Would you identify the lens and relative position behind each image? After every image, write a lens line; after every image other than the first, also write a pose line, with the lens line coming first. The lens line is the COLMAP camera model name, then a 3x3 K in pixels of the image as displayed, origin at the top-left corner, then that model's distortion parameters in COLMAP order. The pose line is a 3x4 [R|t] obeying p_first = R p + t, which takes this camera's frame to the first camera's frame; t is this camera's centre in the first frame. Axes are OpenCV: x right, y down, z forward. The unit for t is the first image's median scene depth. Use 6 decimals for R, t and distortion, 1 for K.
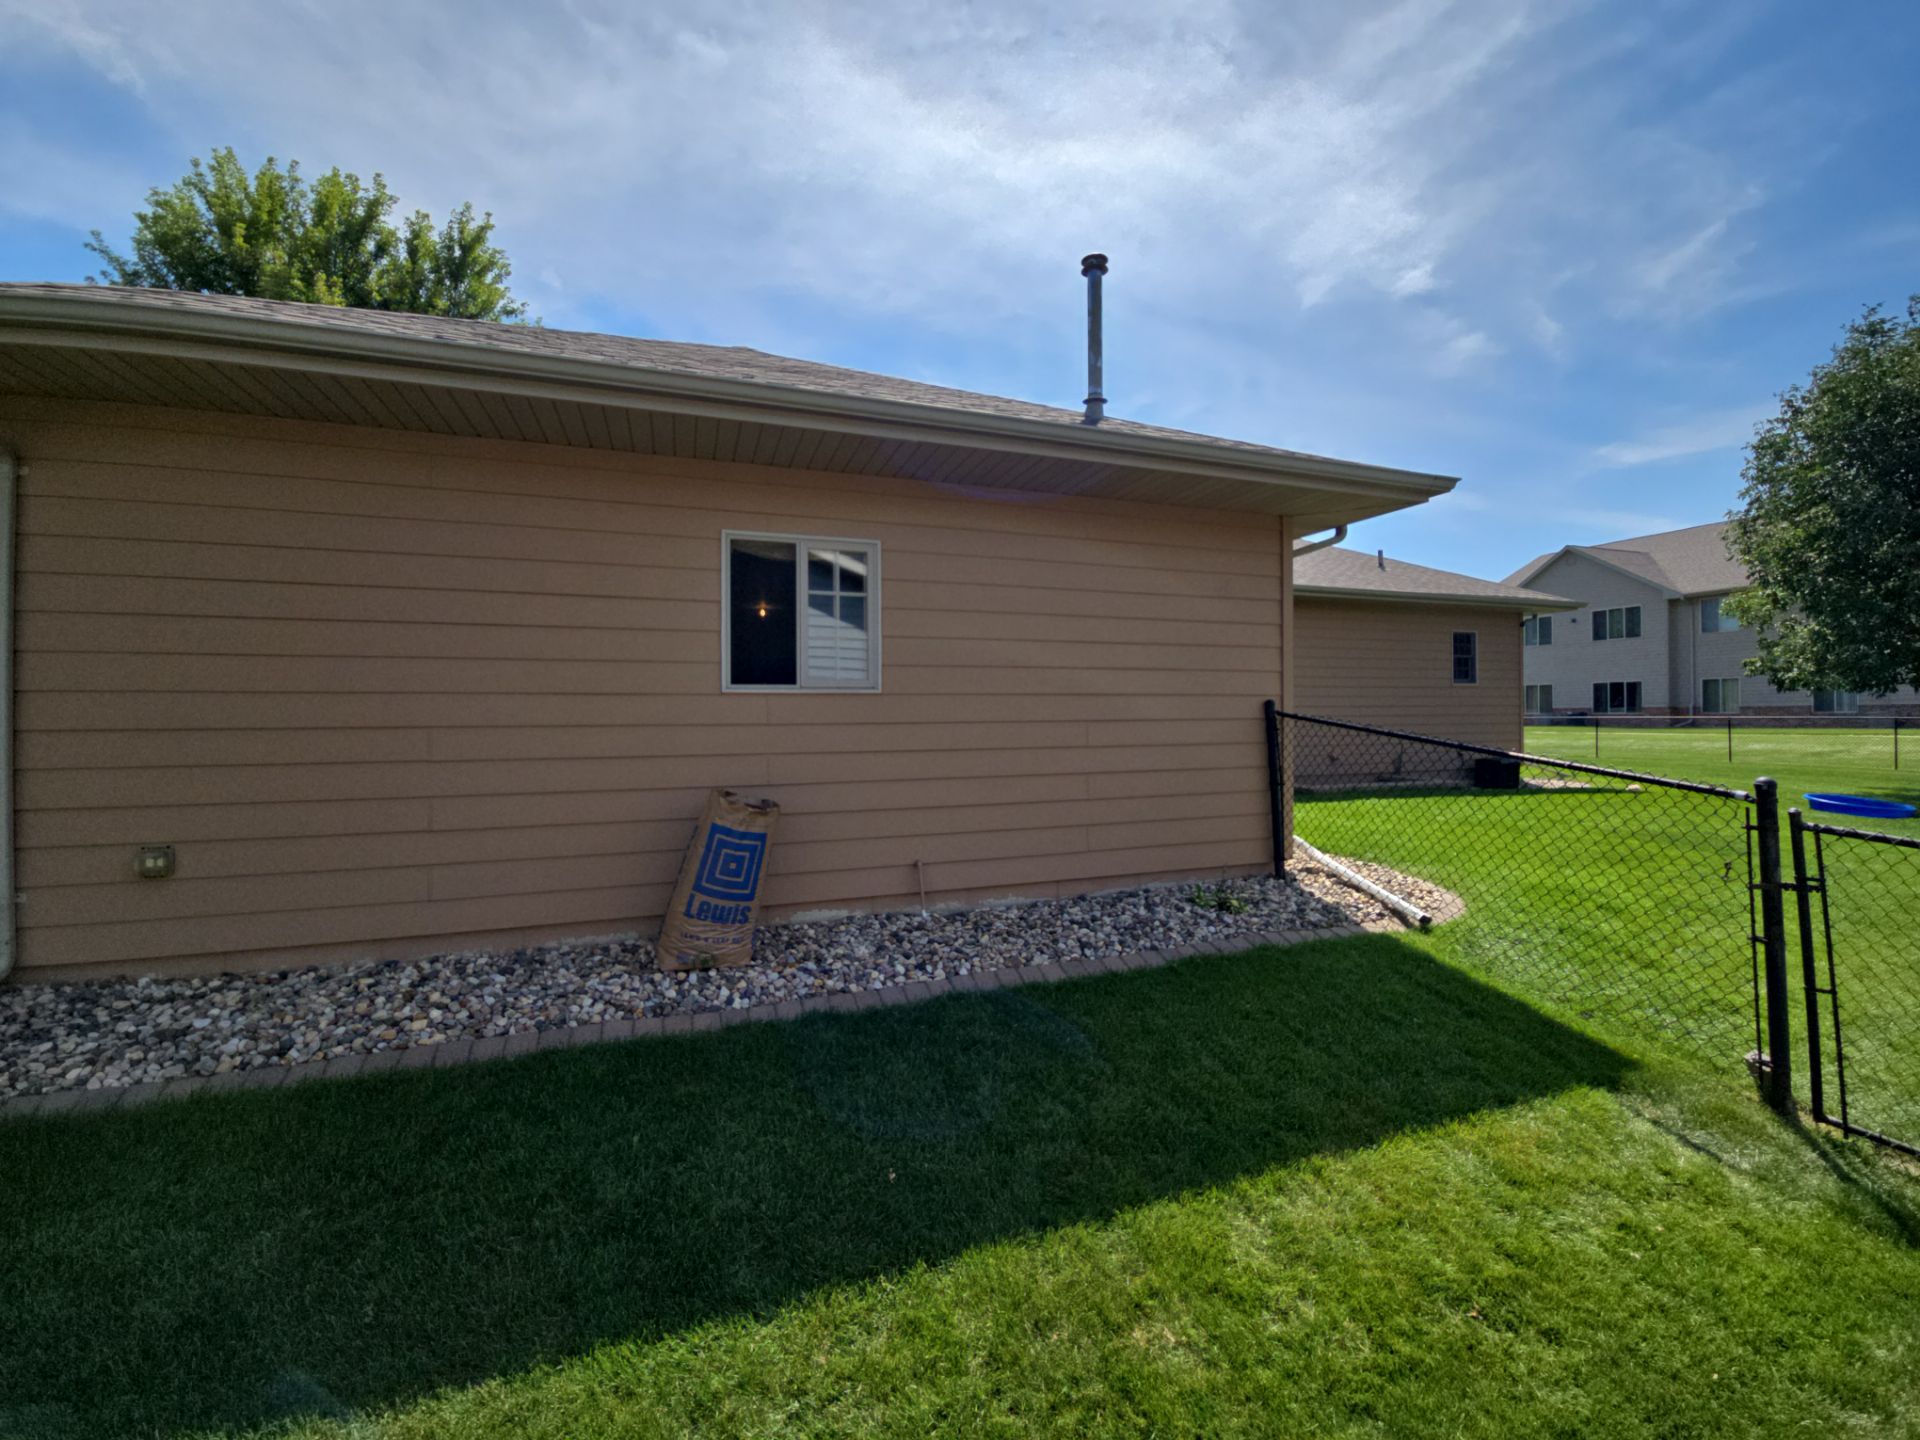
lens RADIAL K [[789.8, 0, 965.7], [0, 789.8, 717.4], [0, 0, 1]] dist [0.004598, -0.004659]
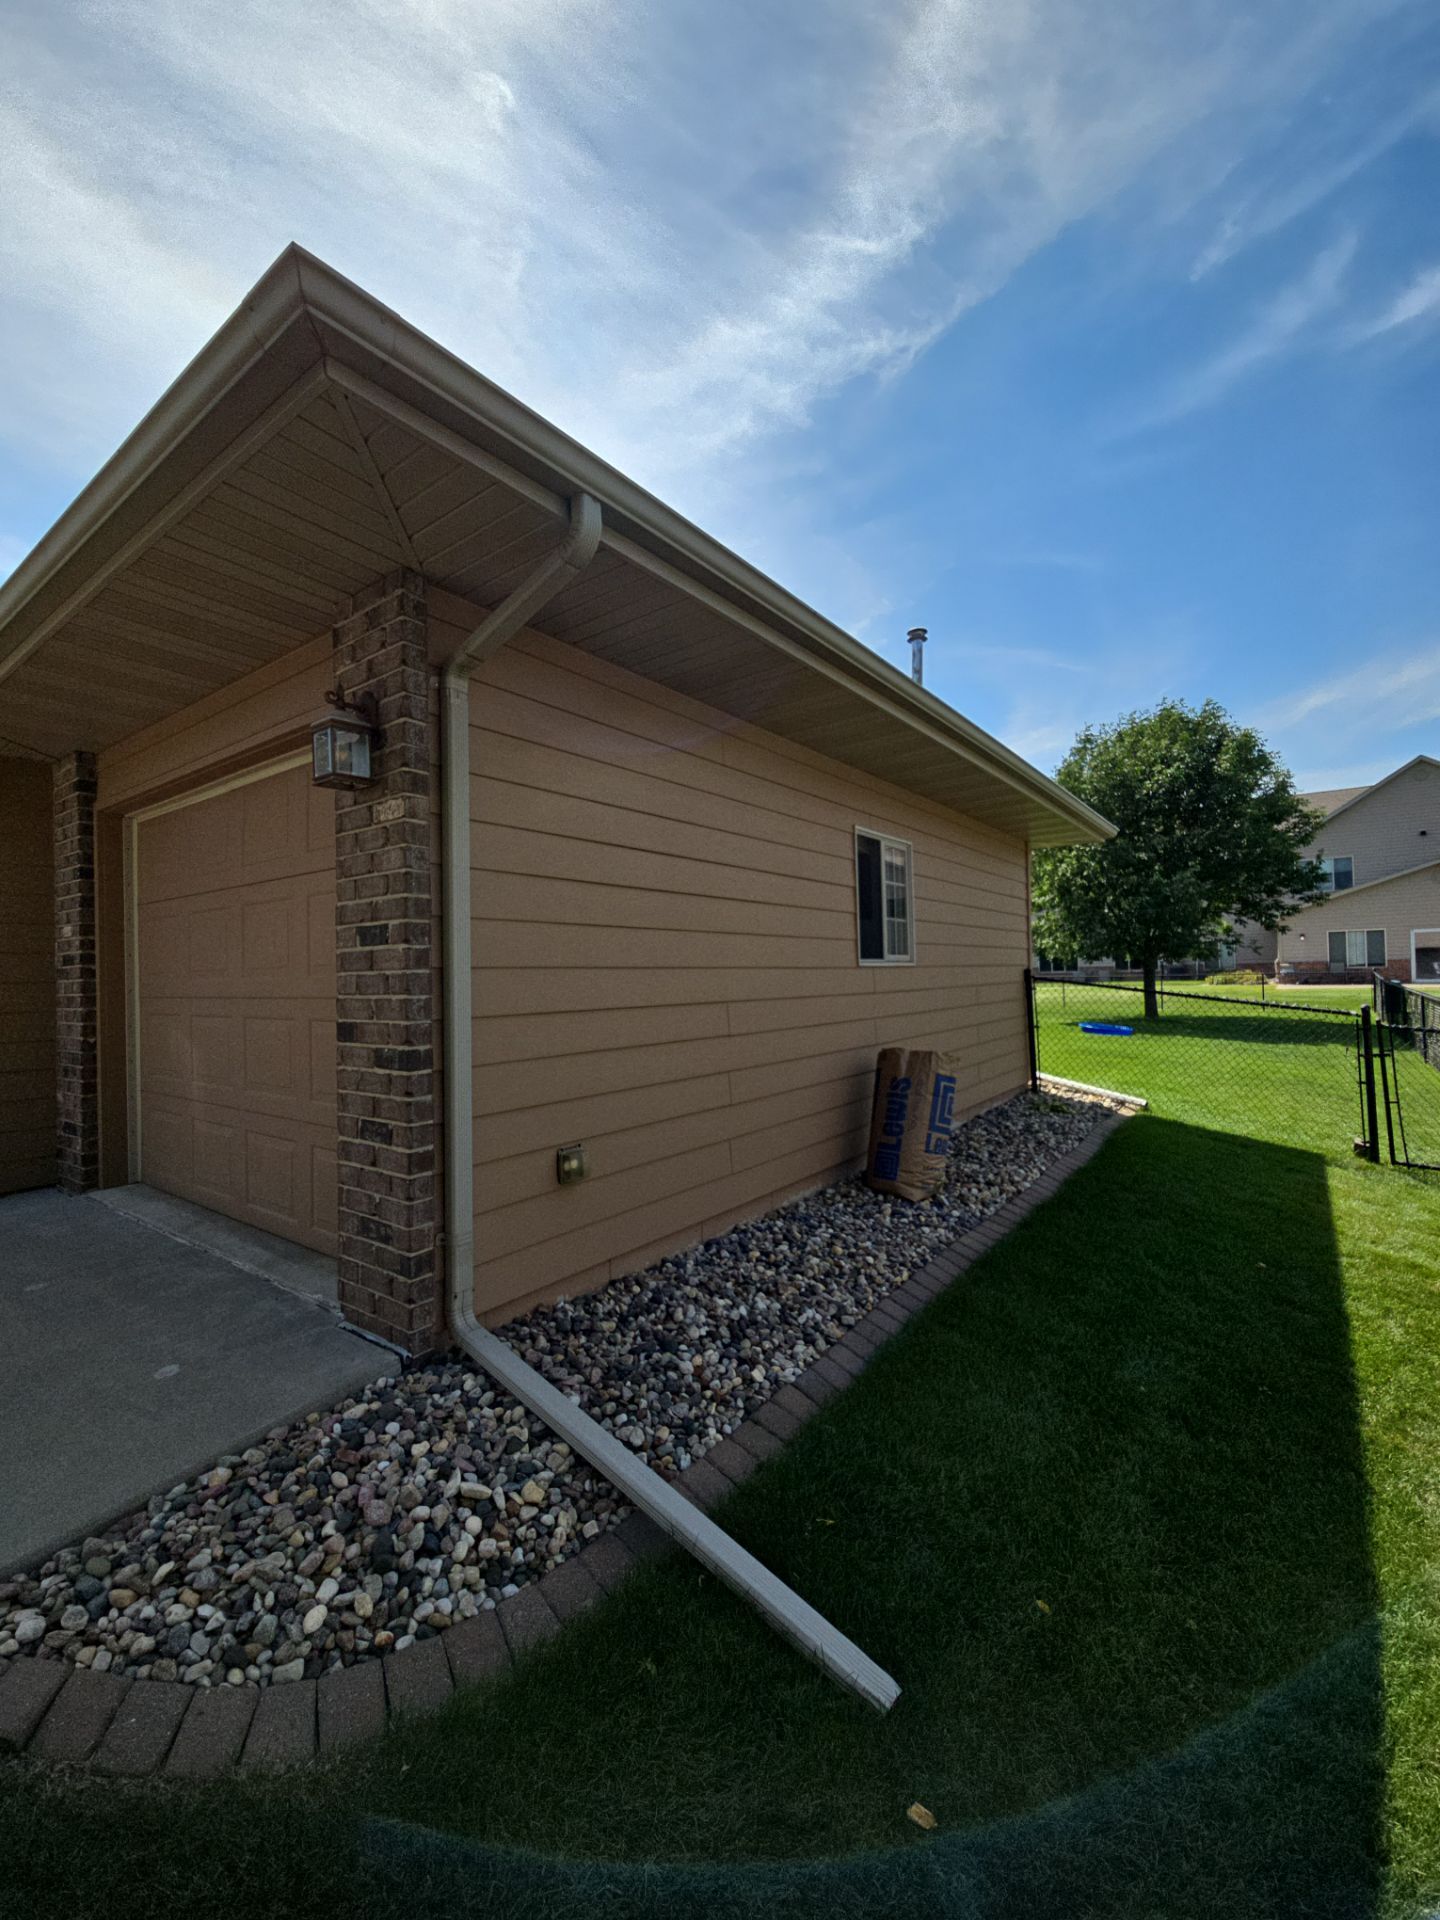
lens RADIAL K [[789.8, 0, 735.7], [0, 789.8, 963.9], [0, 0, 1]] dist [0.004598, -0.004659]
pose [[0.827684, -0.001971, 0.561191, -1.258196], [0.016350, 0.999654, -0.020603, -0.012933], [-0.560957, 0.026228, 0.827430, 0.168975]]
